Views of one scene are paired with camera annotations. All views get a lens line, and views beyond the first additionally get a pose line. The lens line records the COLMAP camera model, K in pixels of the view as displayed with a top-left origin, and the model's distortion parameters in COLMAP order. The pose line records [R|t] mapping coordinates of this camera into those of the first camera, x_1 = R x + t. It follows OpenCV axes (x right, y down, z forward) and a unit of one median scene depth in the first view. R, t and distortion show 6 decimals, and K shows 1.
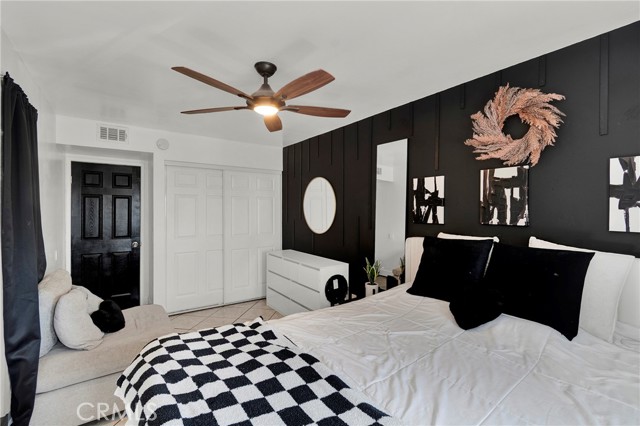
lens RADIAL K [[284.6, 0, 322.2], [0, 284.6, 211.4], [0, 0, 1]] dist [-0.001286, -0.000392]
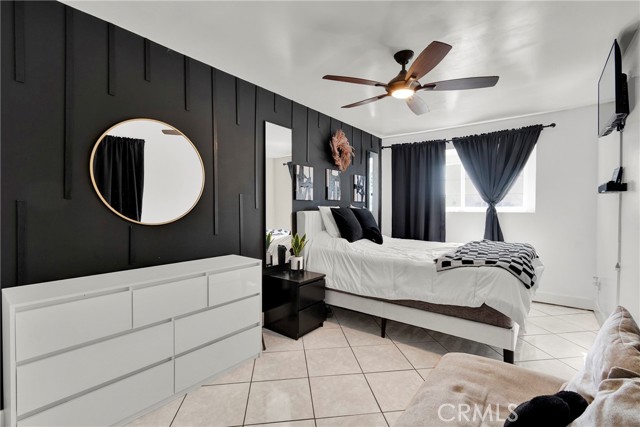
lens RADIAL K [[284.6, 0, 322.2], [0, 284.6, 211.9], [0, 0, 1]] dist [-0.001286, -0.000392]
pose [[-0.275290, -0.018145, 0.961190, -0.984403], [0.008197, 0.999741, 0.021220, 0.070920], [-0.961326, 0.013720, -0.275070, 1.329865]]
